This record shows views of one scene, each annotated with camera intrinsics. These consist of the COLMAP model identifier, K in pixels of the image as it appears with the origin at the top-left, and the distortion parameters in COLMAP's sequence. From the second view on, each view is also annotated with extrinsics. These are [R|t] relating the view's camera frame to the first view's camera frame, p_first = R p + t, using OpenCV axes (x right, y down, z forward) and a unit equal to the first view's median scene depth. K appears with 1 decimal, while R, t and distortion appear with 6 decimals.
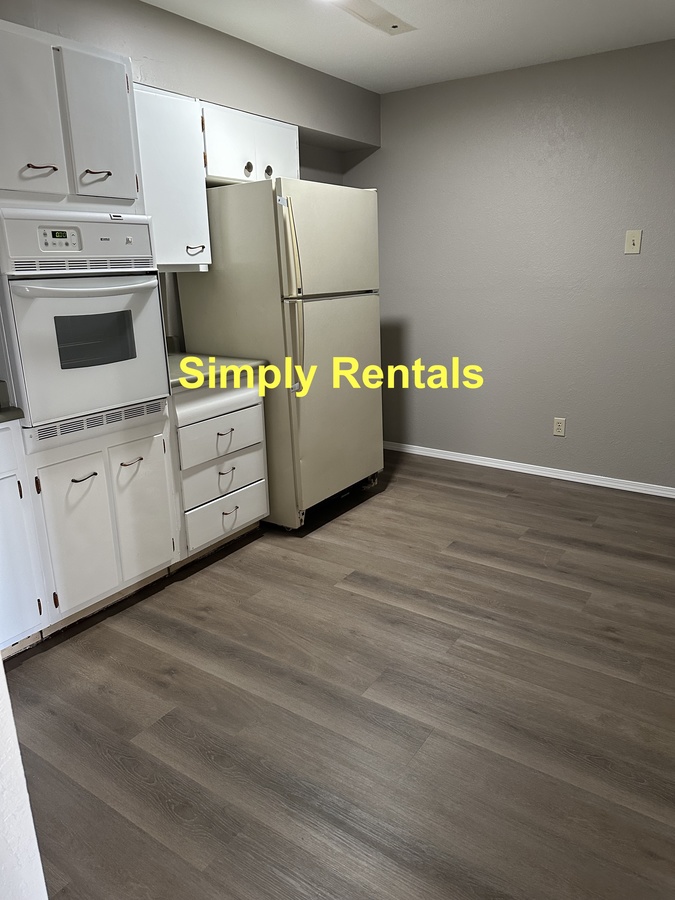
lens RADIAL K [[634.2, 0, 344.9], [0, 634.2, 454.3], [0, 0, 1]] dist [0.057673, -0.084870]
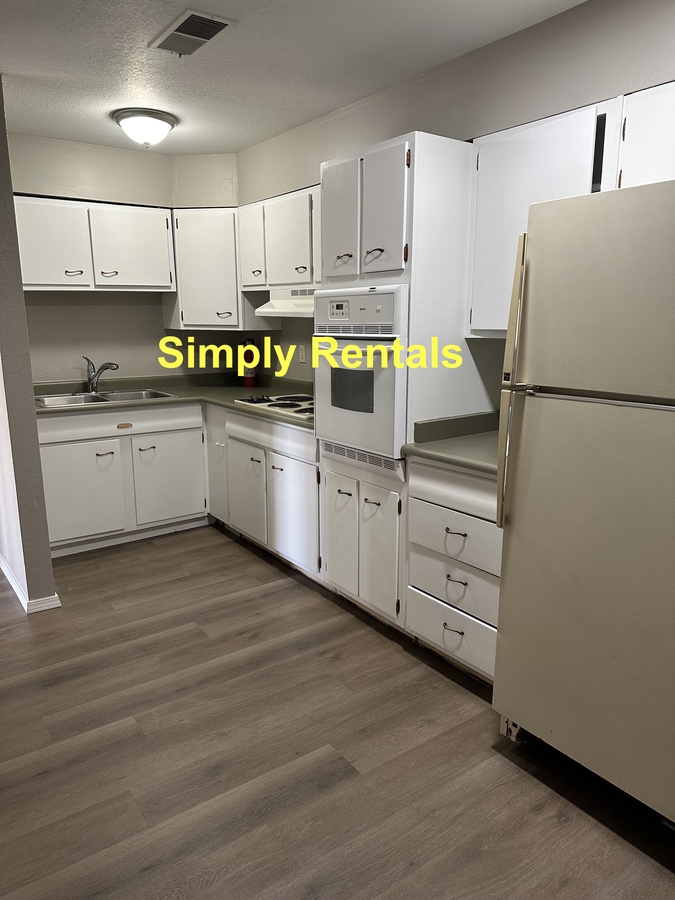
lens RADIAL K [[649.6, 0, 337.5], [0, 649.6, 450.0], [0, 0, 1]] dist [0.147460, -0.228882]
pose [[-0.369338, 0.210504, -0.905140, 0.683568], [-0.248784, 0.916057, 0.314558, -0.405329], [0.895375, 0.341363, -0.285965, 1.212690]]
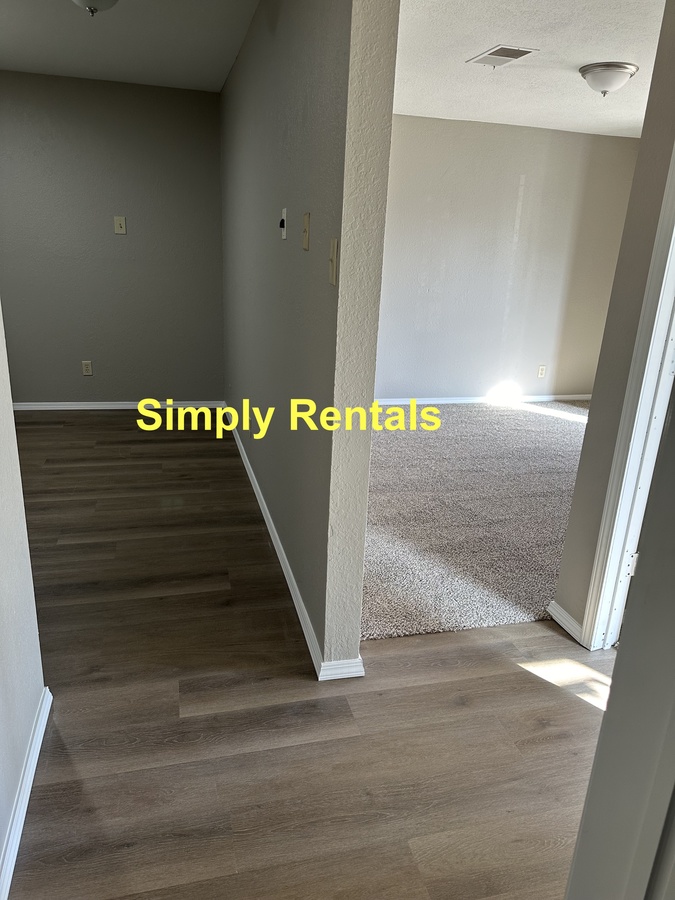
lens RADIAL K [[634.2, 0, 344.9], [0, 634.2, 454.3], [0, 0, 1]] dist [0.057673, -0.084870]
pose [[0.660887, -0.195233, 0.724646, -0.444948], [0.161990, 0.979919, 0.116271, 0.095287], [-0.732794, 0.040543, 0.679241, -0.369730]]
